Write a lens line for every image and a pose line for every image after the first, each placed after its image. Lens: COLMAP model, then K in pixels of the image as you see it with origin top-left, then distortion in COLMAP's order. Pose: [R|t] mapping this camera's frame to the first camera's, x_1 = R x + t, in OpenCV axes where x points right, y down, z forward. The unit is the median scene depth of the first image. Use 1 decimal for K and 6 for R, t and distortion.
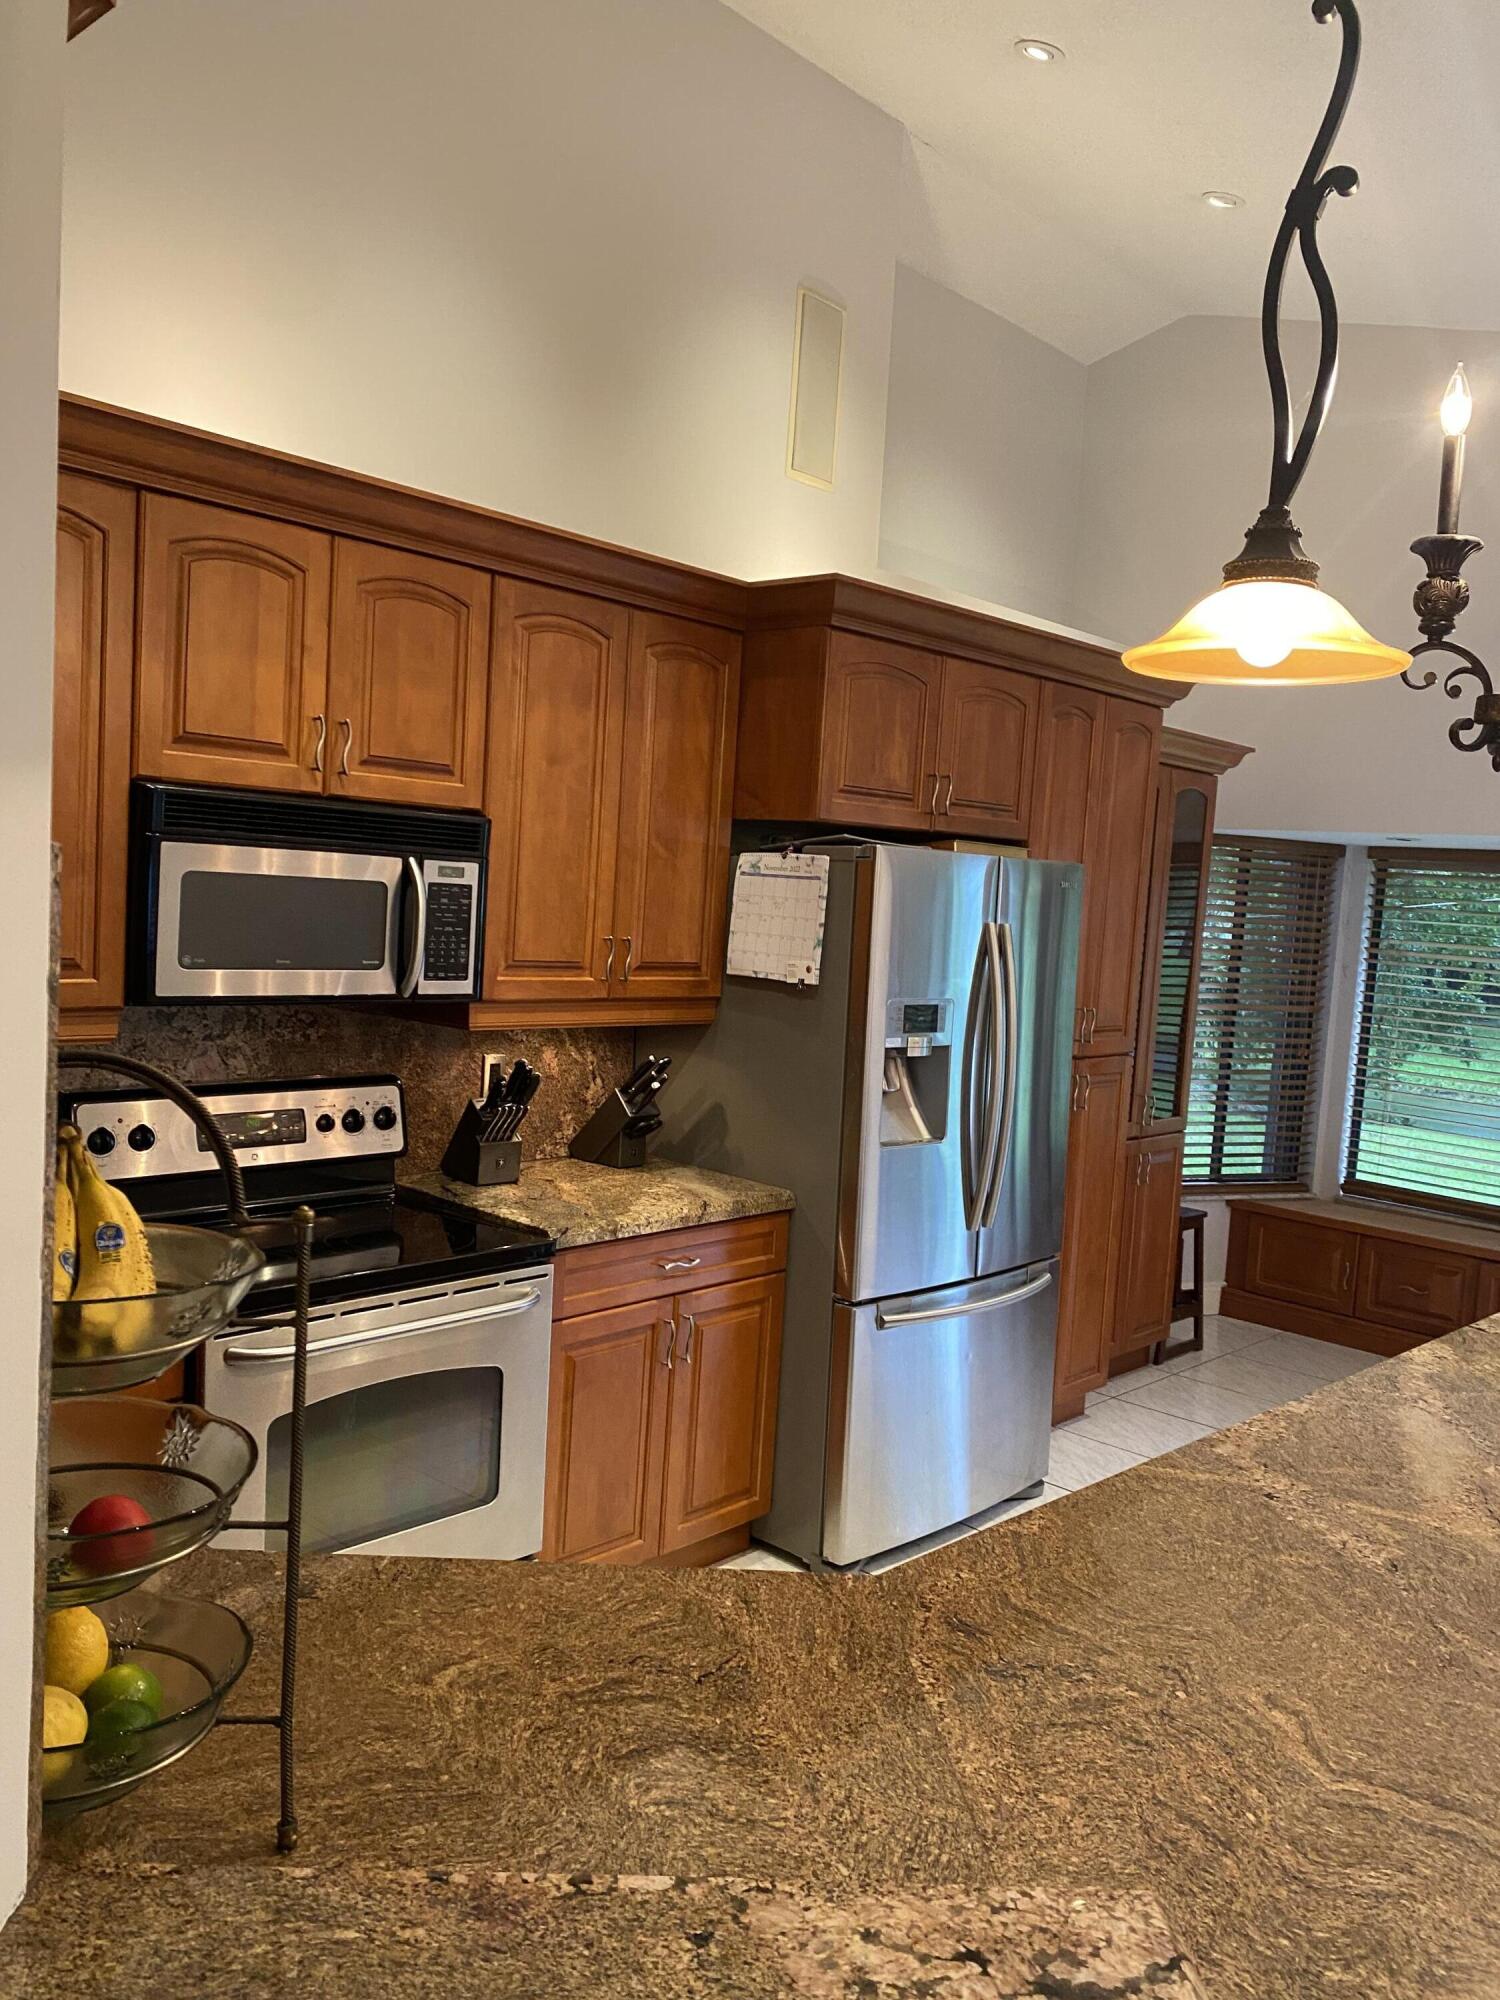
lens RADIAL K [[1539.0, 0, 750.6], [0, 1539.0, 1006.9], [0, 0, 1]] dist [0.043289, -0.042622]
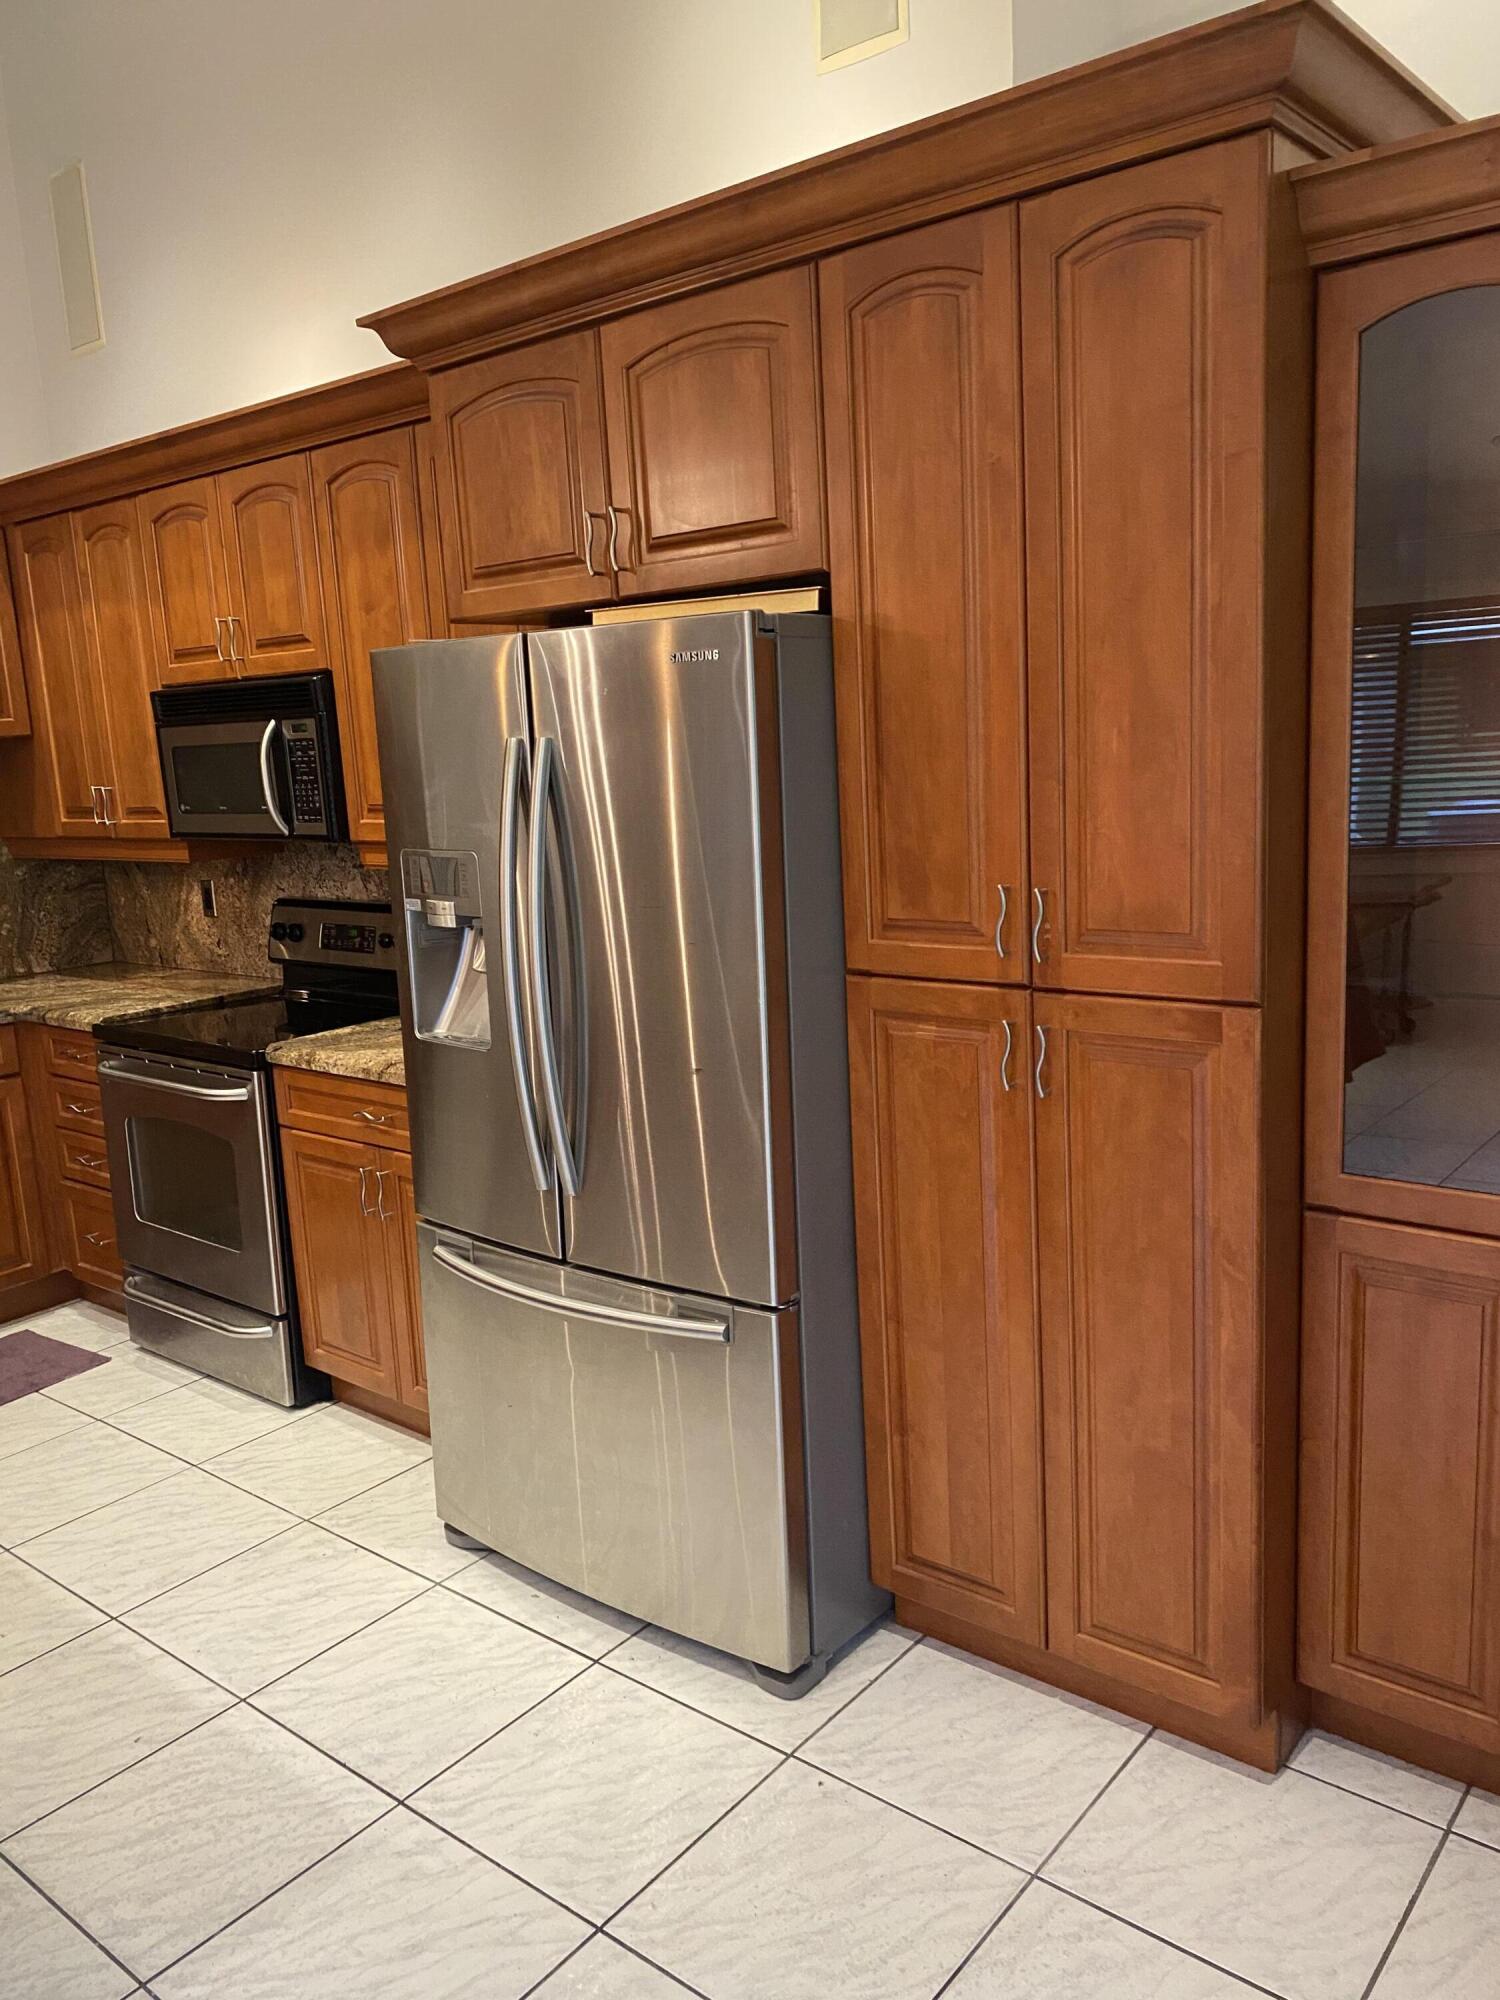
lens RADIAL K [[1539.0, 0, 749.4], [0, 1539.0, 993.4], [0, 0, 1]] dist [0.043289, -0.042622]
pose [[0.056169, 0.106707, -0.992703, 0.977918], [-0.022728, 0.994151, 0.105577, -0.019557], [0.998163, 0.016632, 0.058266, 1.244865]]
